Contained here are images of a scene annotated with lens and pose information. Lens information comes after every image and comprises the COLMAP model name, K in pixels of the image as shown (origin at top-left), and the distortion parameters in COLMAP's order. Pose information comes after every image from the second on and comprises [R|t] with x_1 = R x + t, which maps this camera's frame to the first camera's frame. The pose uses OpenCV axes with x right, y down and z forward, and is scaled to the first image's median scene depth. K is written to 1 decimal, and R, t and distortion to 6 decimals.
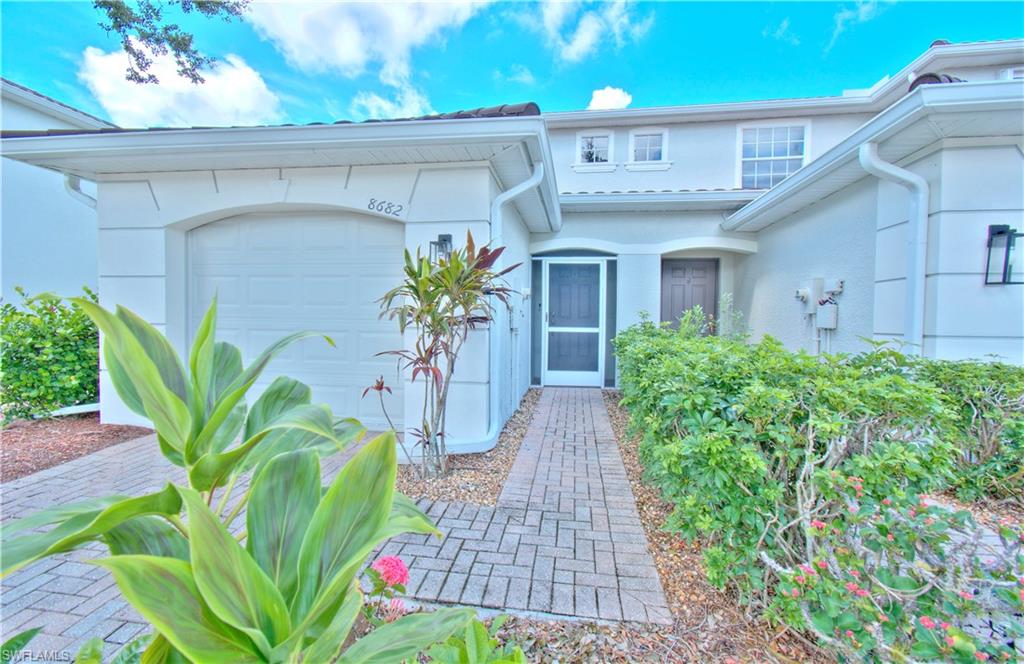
lens RADIAL K [[438.4, 0, 514.7], [0, 438.4, 330.5], [0, 0, 1]] dist [0.002813, -0.000269]
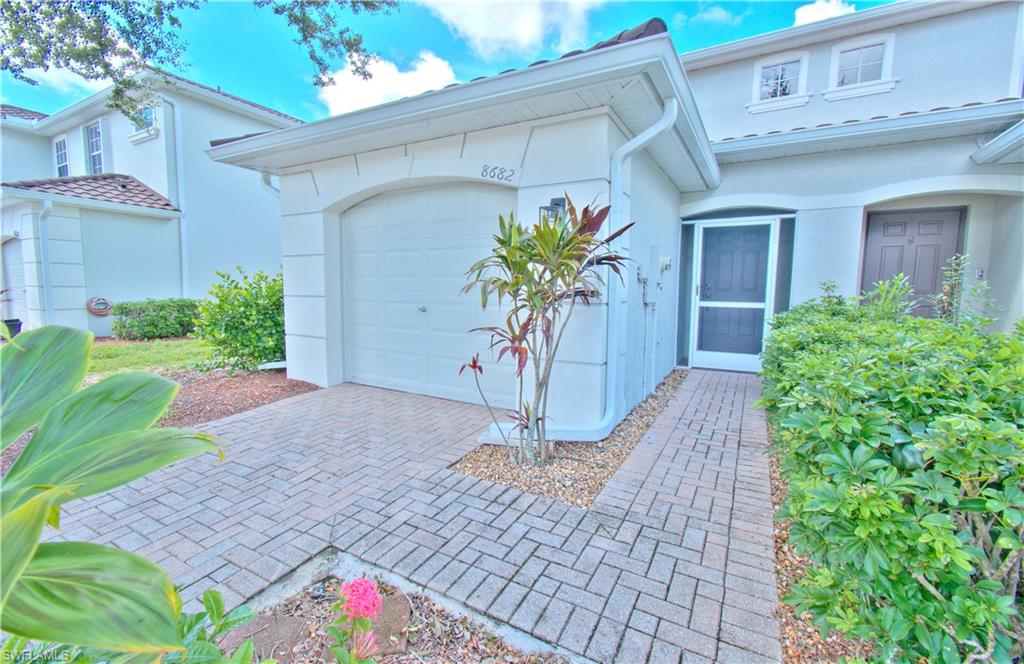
lens RADIAL K [[438.4, 0, 514.7], [0, 438.4, 330.5], [0, 0, 1]] dist [0.002813, -0.000269]
pose [[0.932343, 0.032049, -0.360153, 0.089500], [-0.008524, 0.997735, 0.066718, -0.007045], [0.361475, -0.059134, 0.930505, 0.115558]]
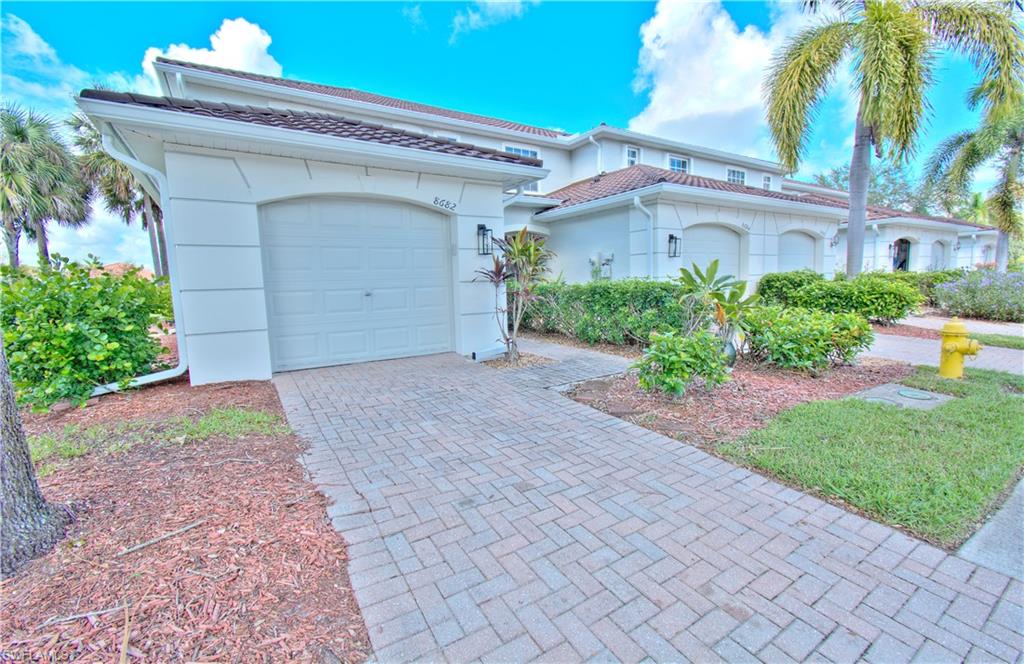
lens RADIAL K [[437.3, 0, 512.0], [0, 437.3, 332.0], [0, 0, 1]] dist [-0.025931, 0.014094]
pose [[0.757222, -0.107963, 0.644173, -1.147453], [0.054990, 0.993280, 0.101833, 0.021636], [-0.650839, -0.041687, 0.758071, -0.328240]]
